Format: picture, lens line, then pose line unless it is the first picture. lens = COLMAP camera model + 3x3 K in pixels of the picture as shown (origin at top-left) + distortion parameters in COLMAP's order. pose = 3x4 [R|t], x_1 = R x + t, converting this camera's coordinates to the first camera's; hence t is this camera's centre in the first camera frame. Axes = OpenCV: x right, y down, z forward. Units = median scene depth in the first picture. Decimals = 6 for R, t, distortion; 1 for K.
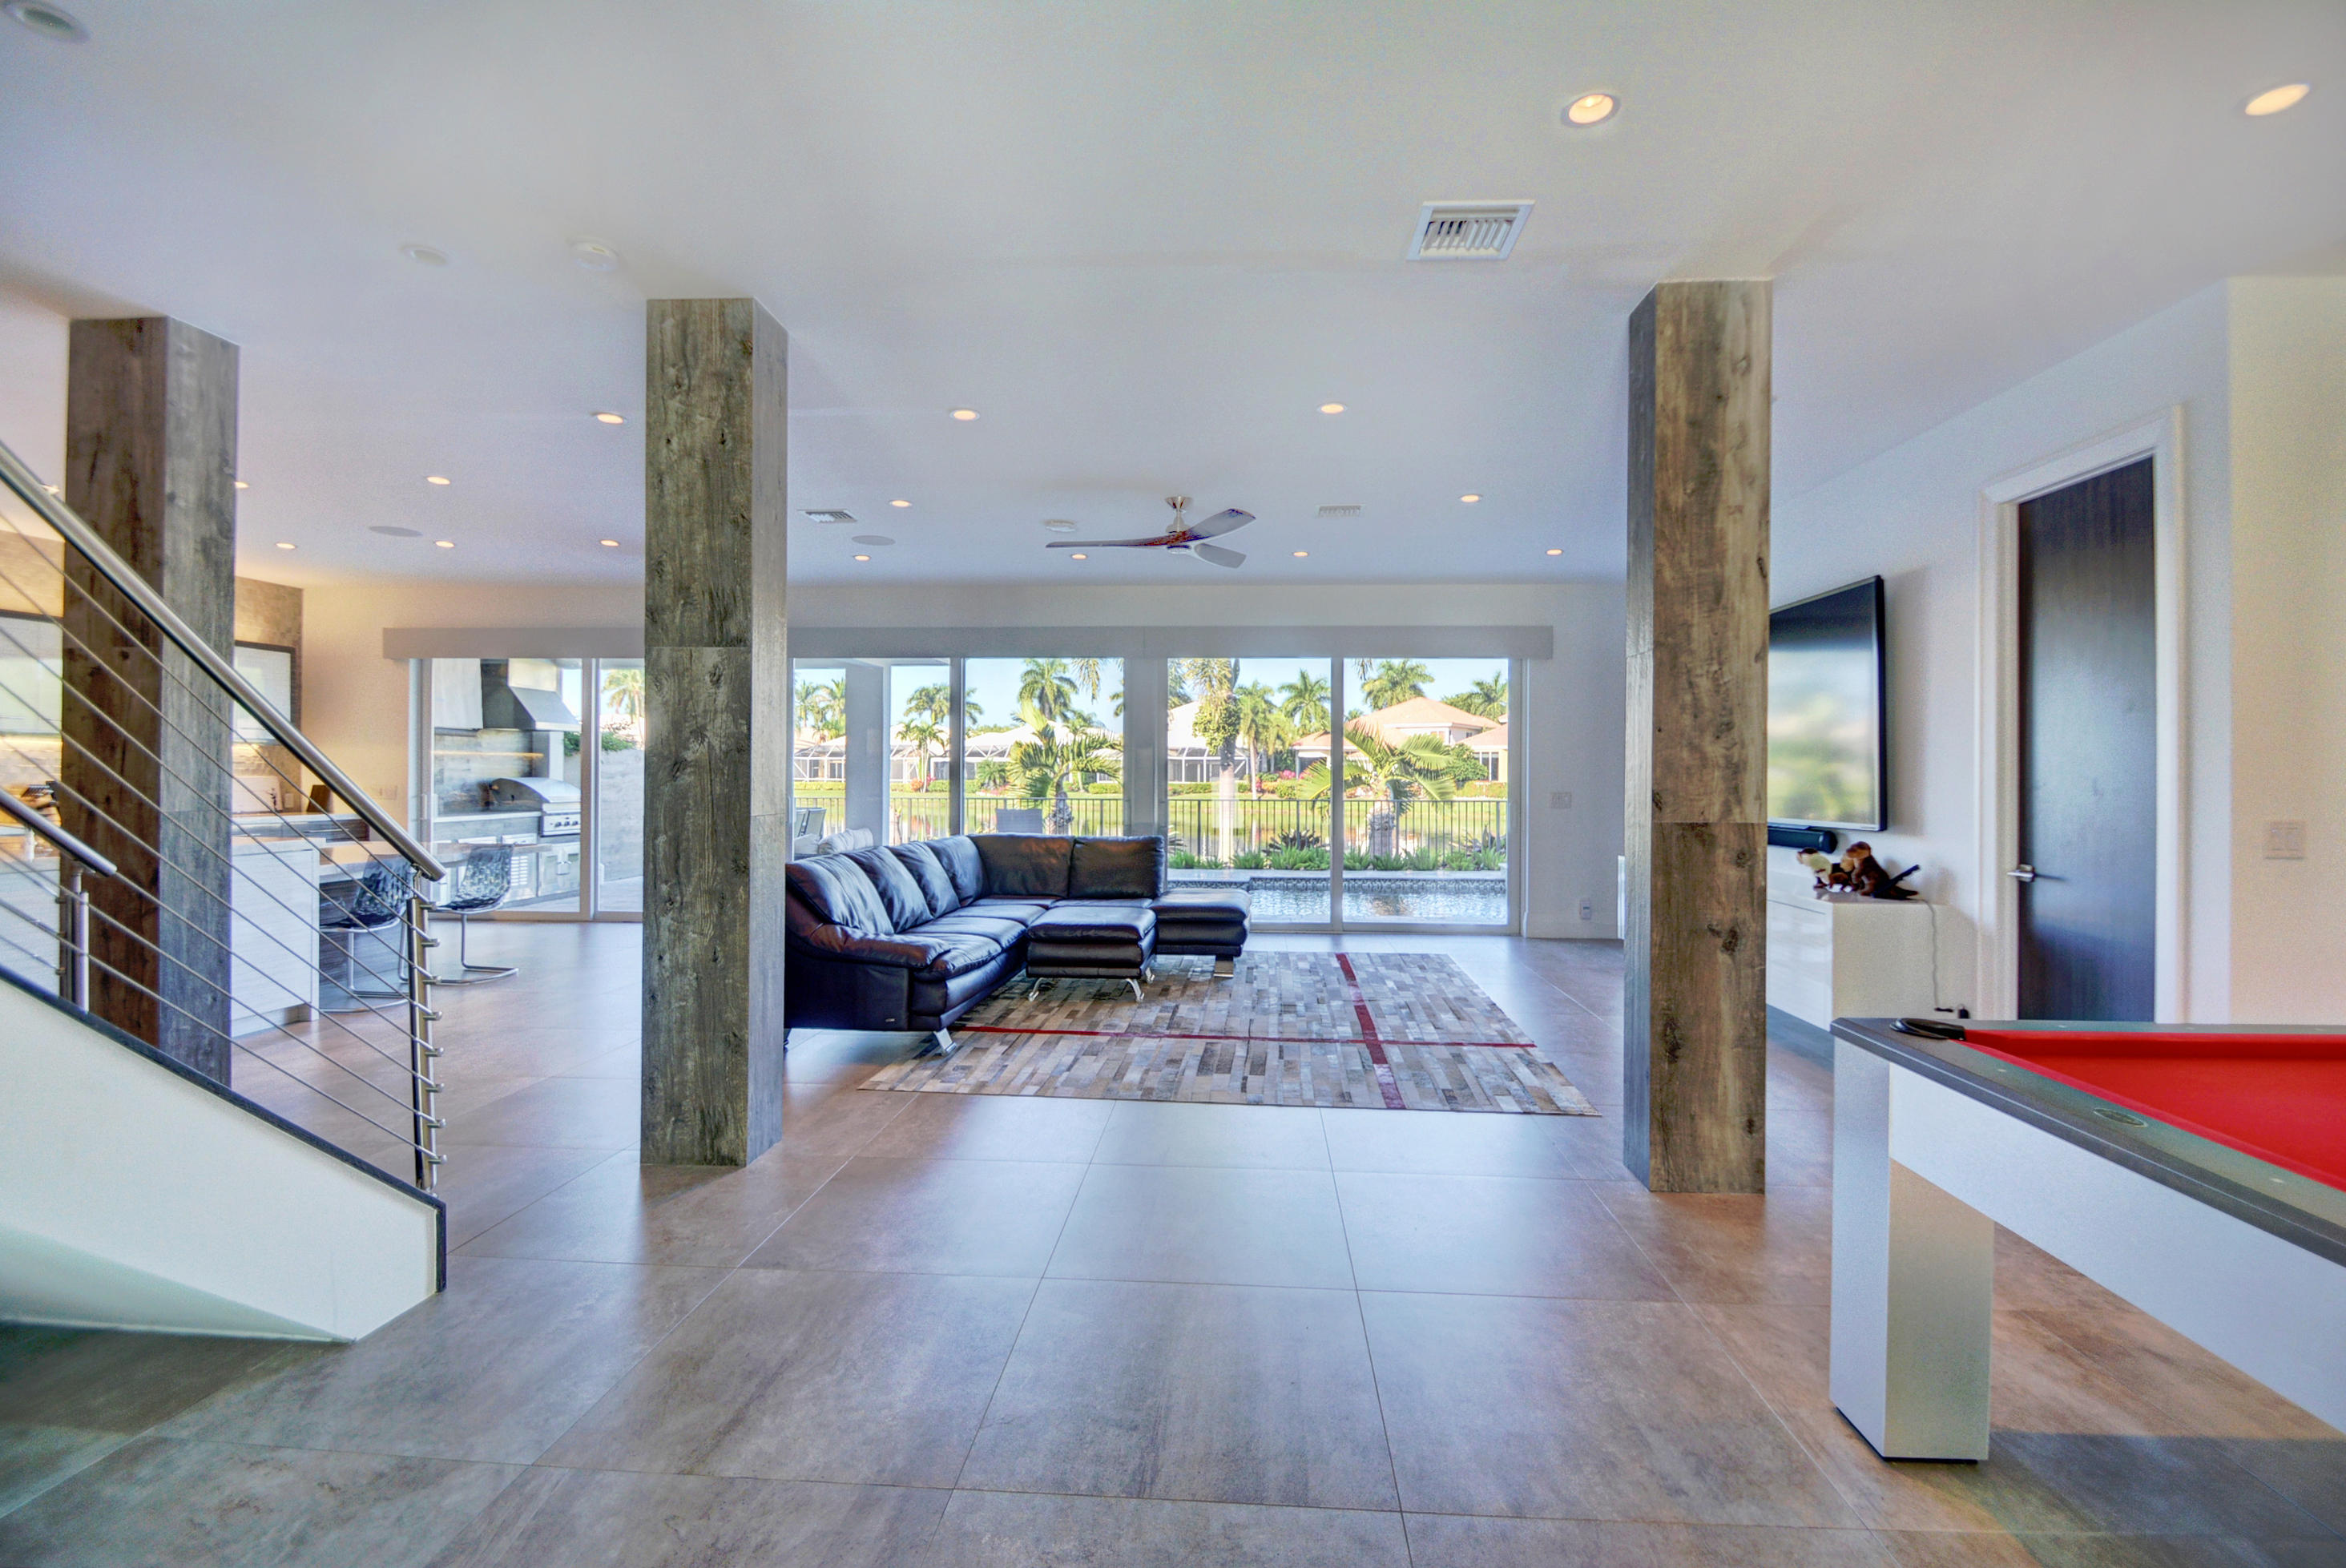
lens RADIAL K [[1054.4, 0, 1183.3], [0, 1054.4, 775.6], [0, 0, 1]] dist [0.014214, -0.016325]
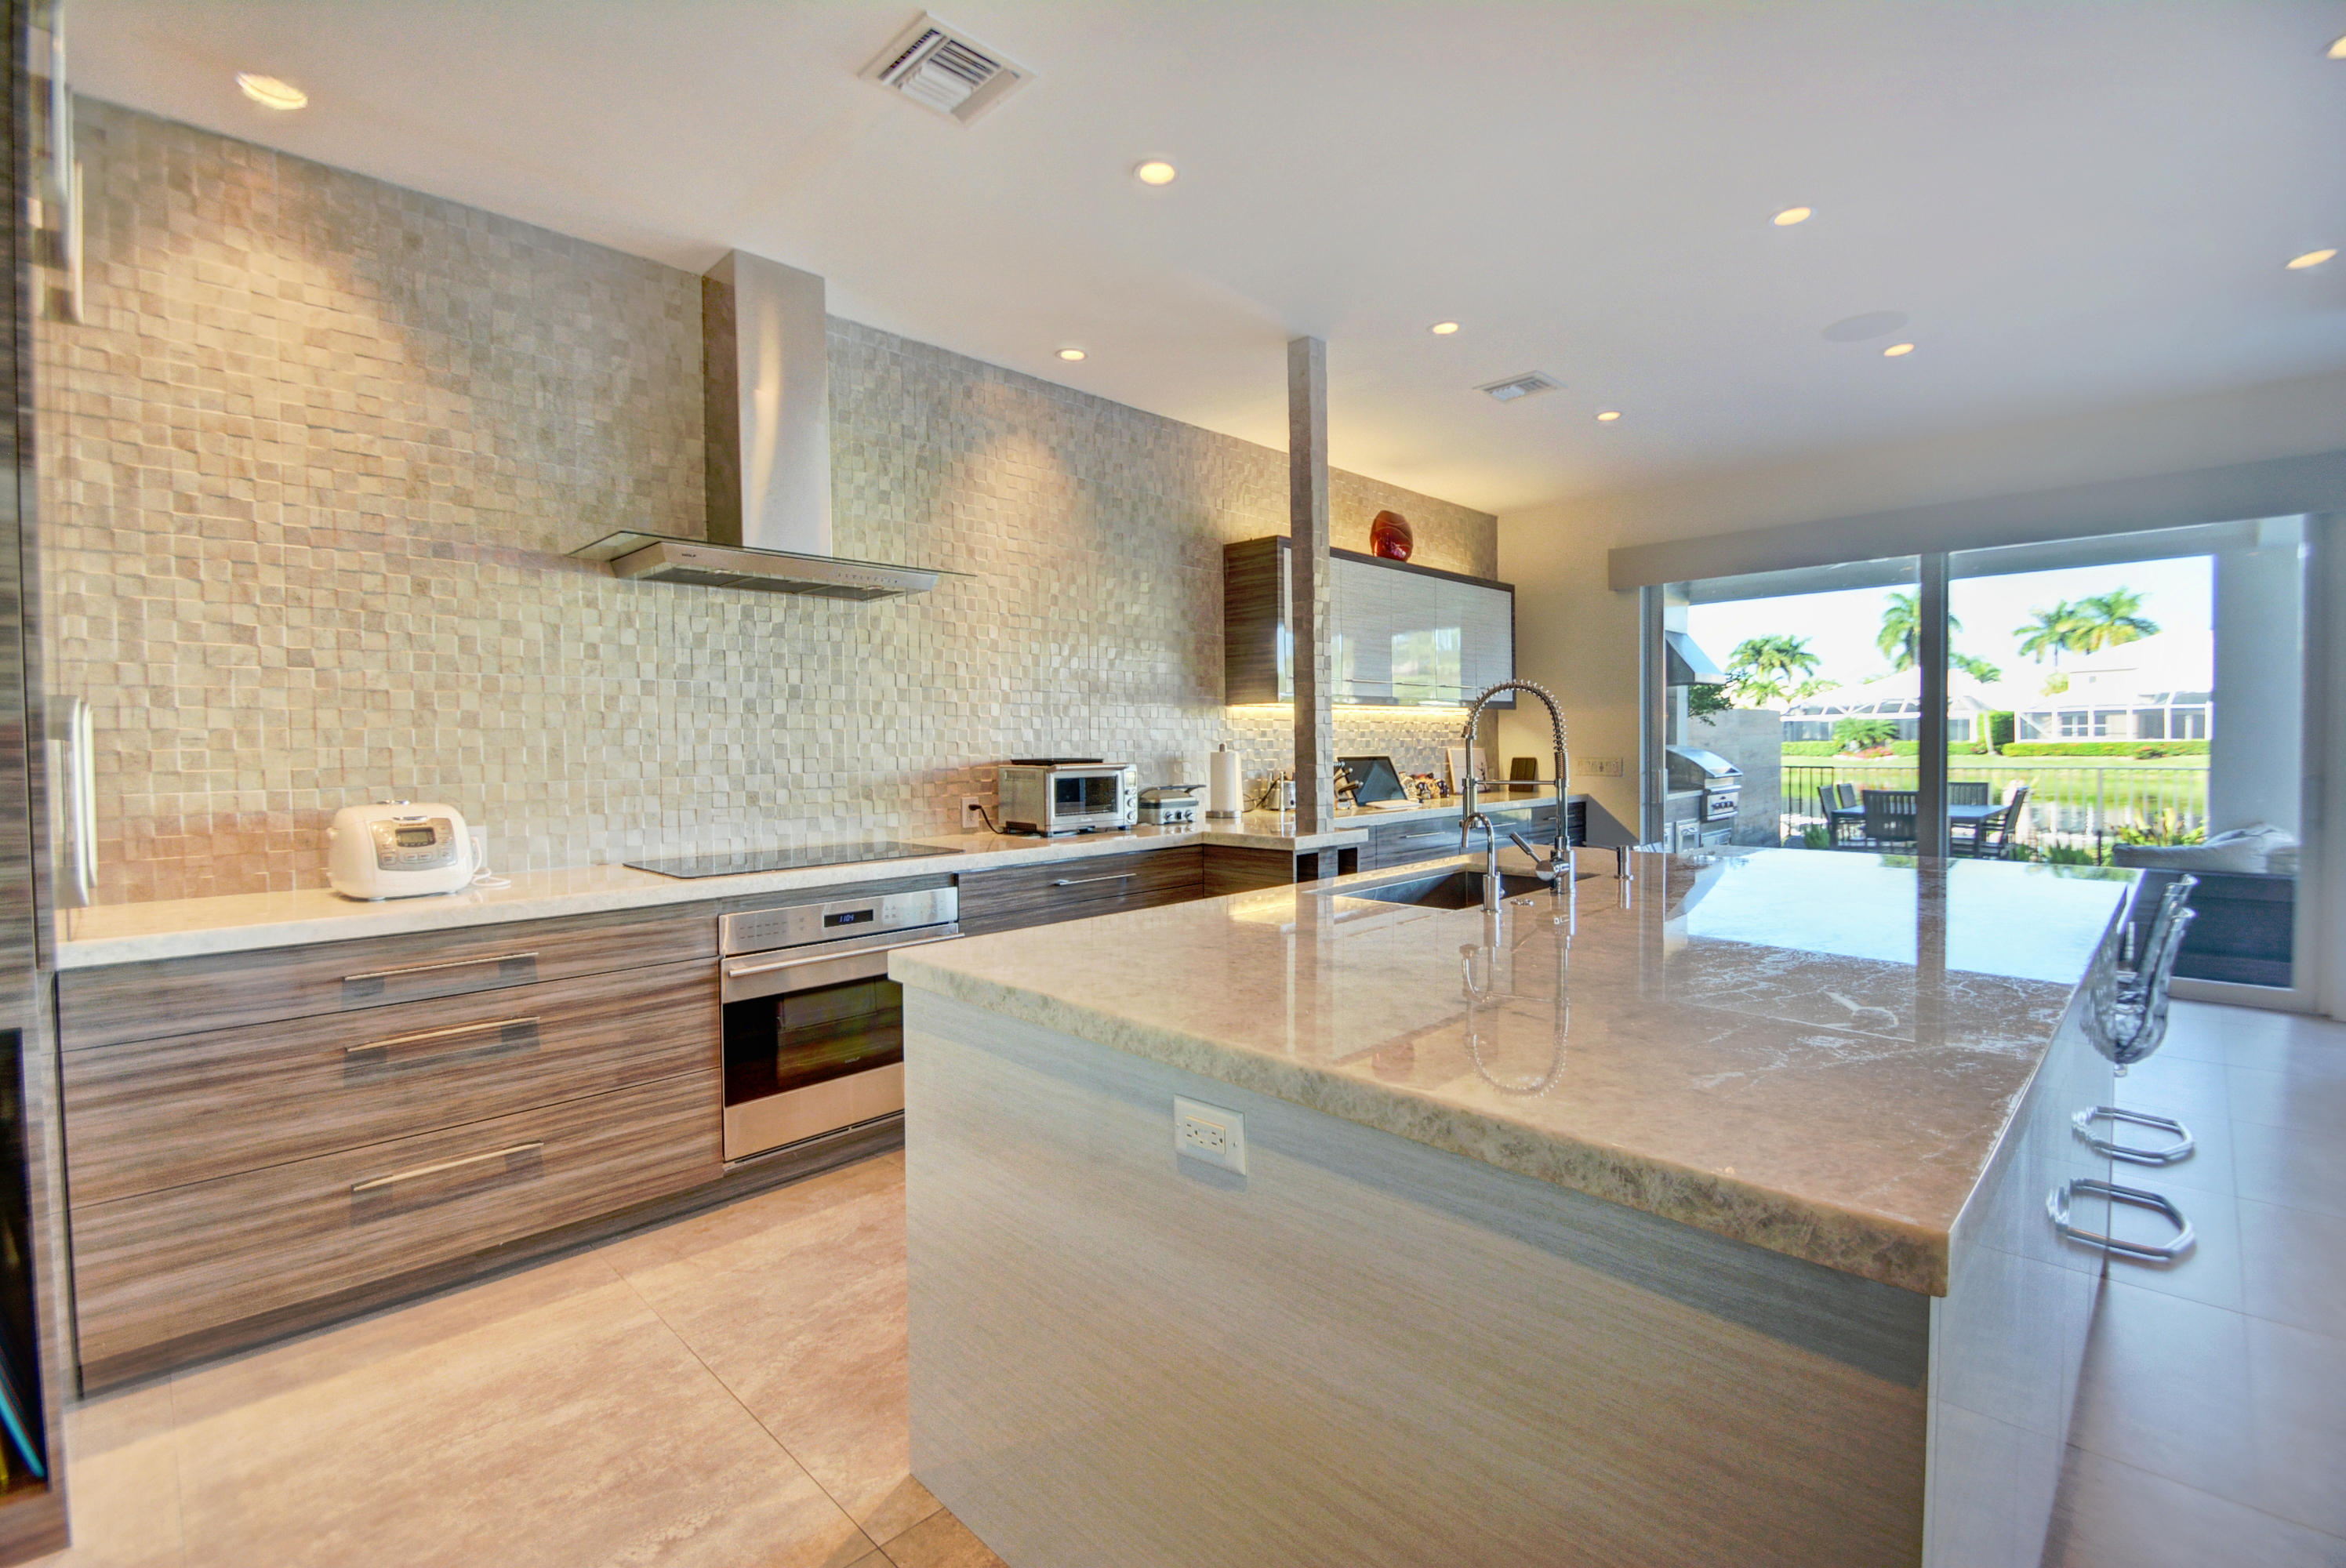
lens RADIAL K [[1037.7, 0, 1188.9], [0, 1037.7, 774.0], [0, 0, 1]] dist [0.011510, -0.015156]
pose [[0.758982, 0.002533, -0.651107, -0.983682], [0.018184, 0.999520, 0.025086, -0.006970], [0.650858, -0.030880, 0.758572, 0.469971]]
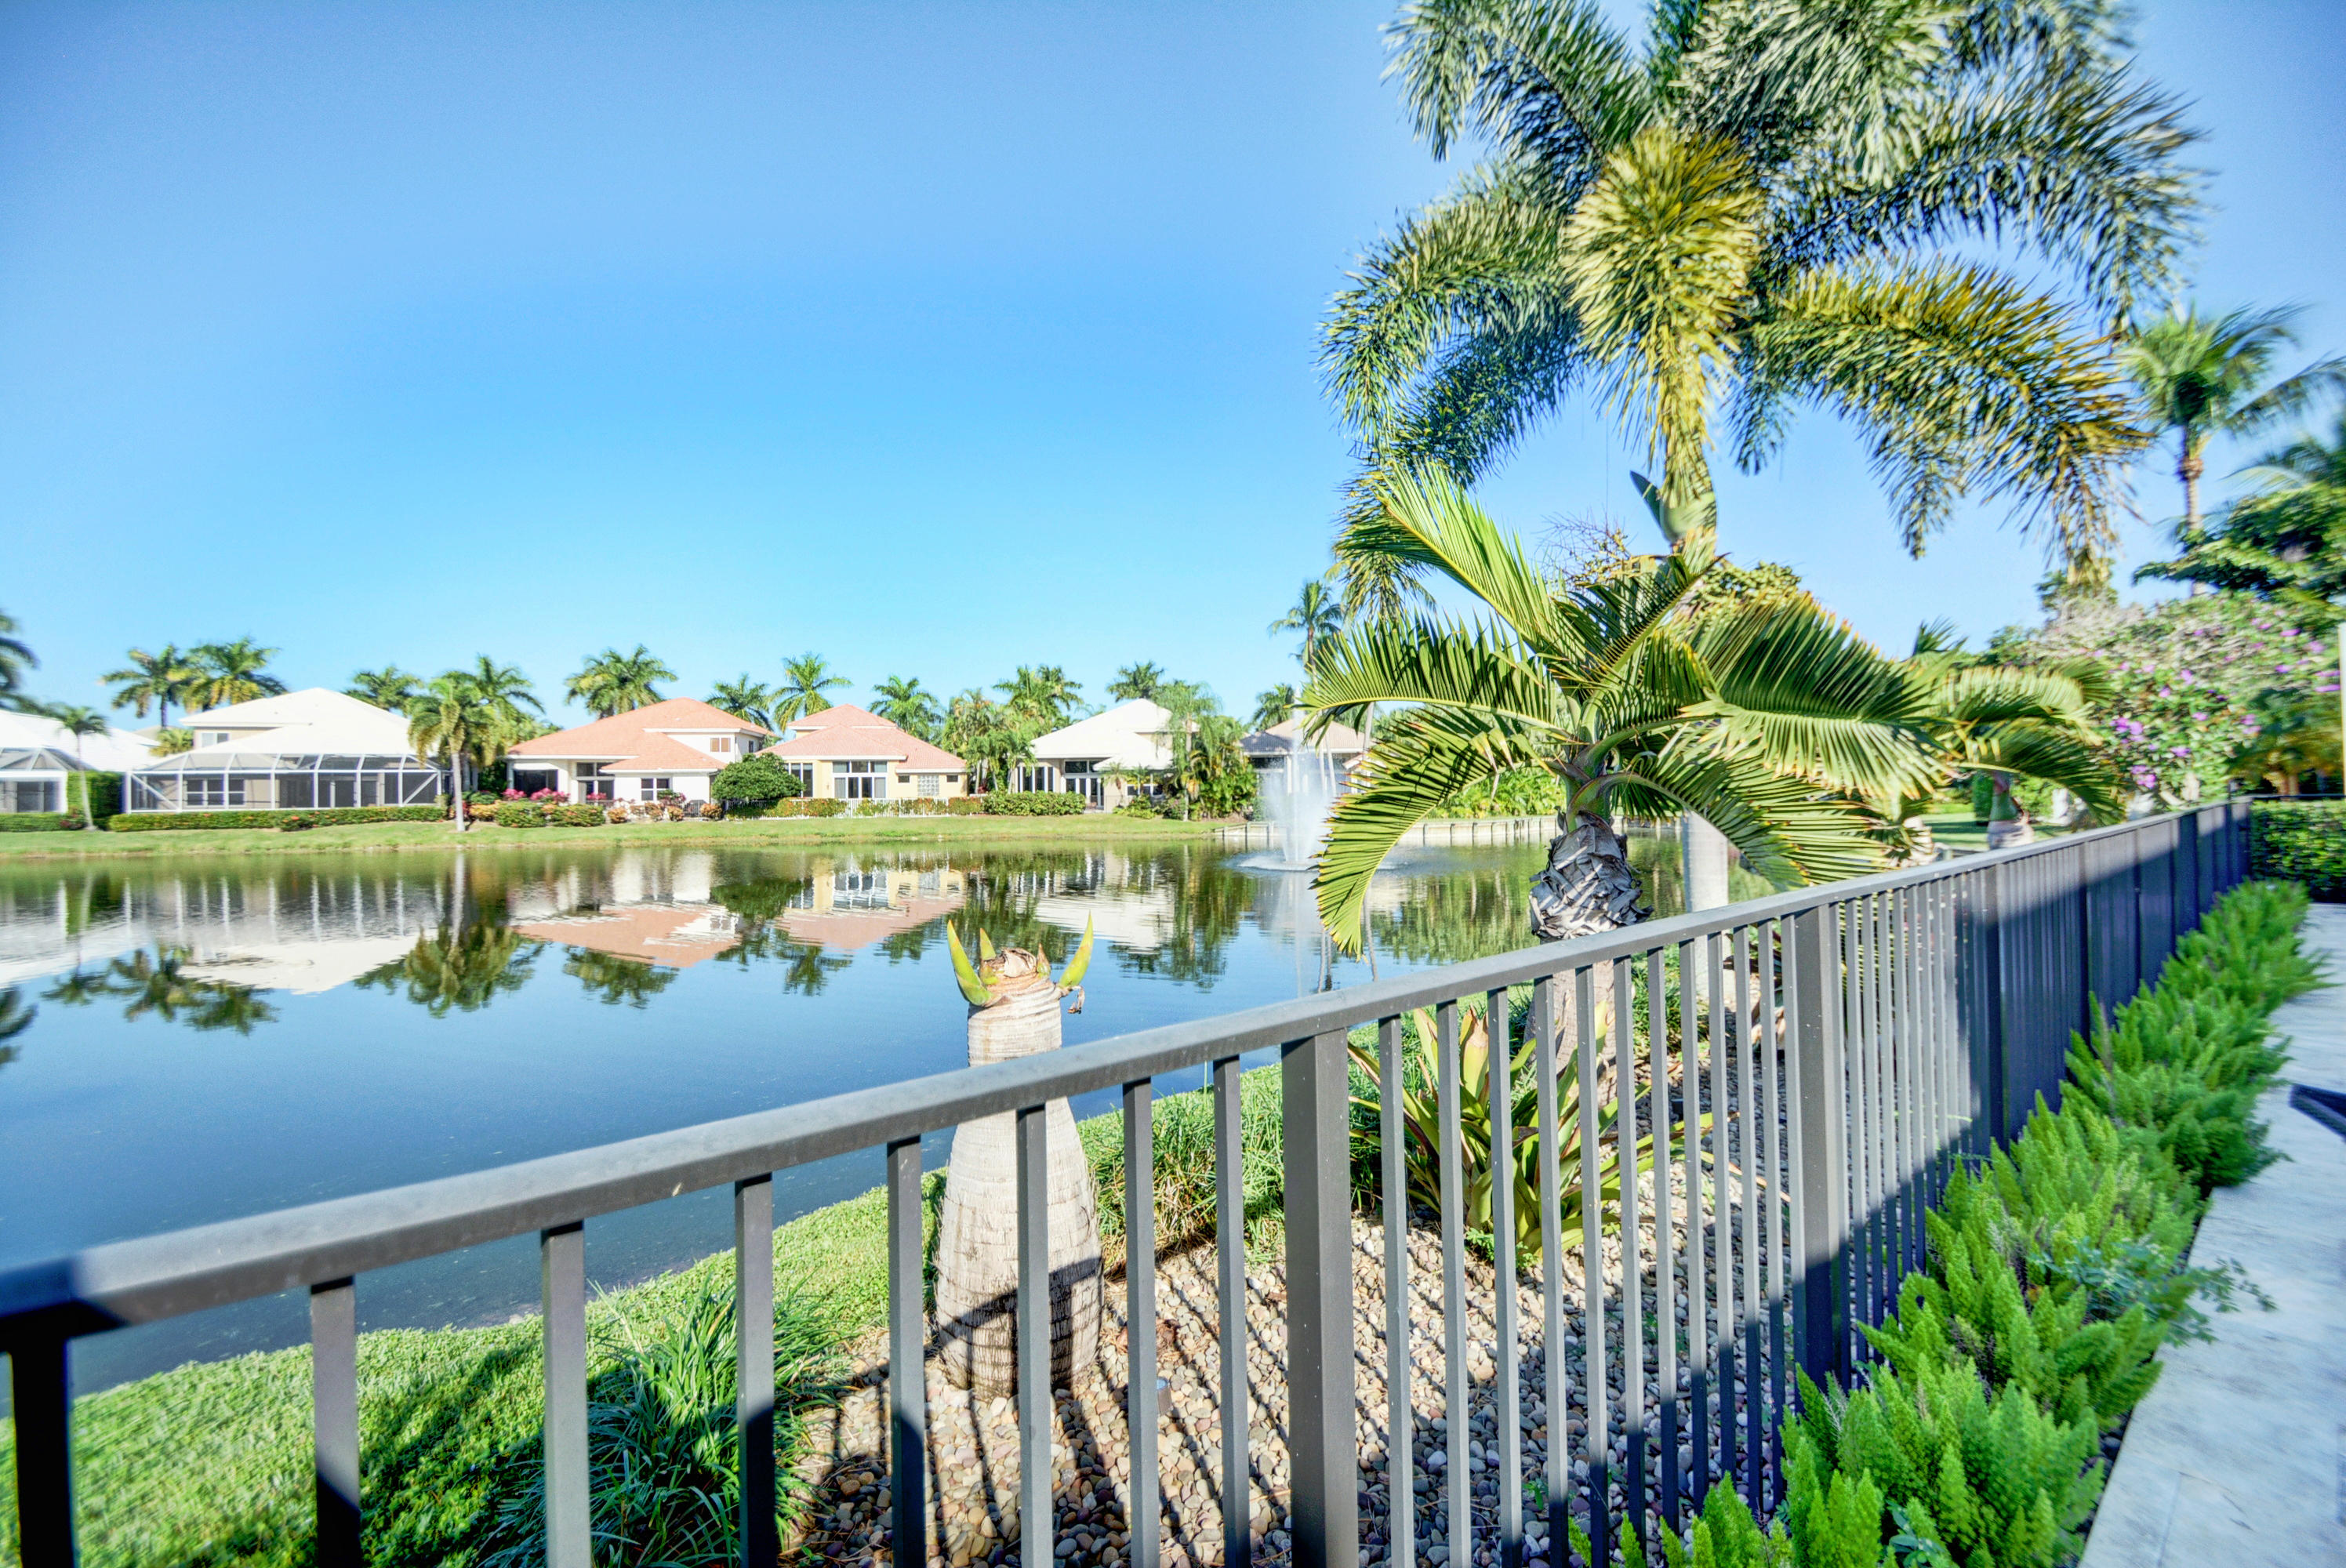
lens RADIAL K [[1042.8, 0, 1189.8], [0, 1042.8, 780.0], [0, 0, 1]] dist [0.015394, -0.017757]
pose [[0.711329, -0.007087, 0.702824, -1.450183], [0.015867, 0.999856, -0.005977, 0.023570], [-0.702680, 0.015404, 0.711339, 3.461707]]
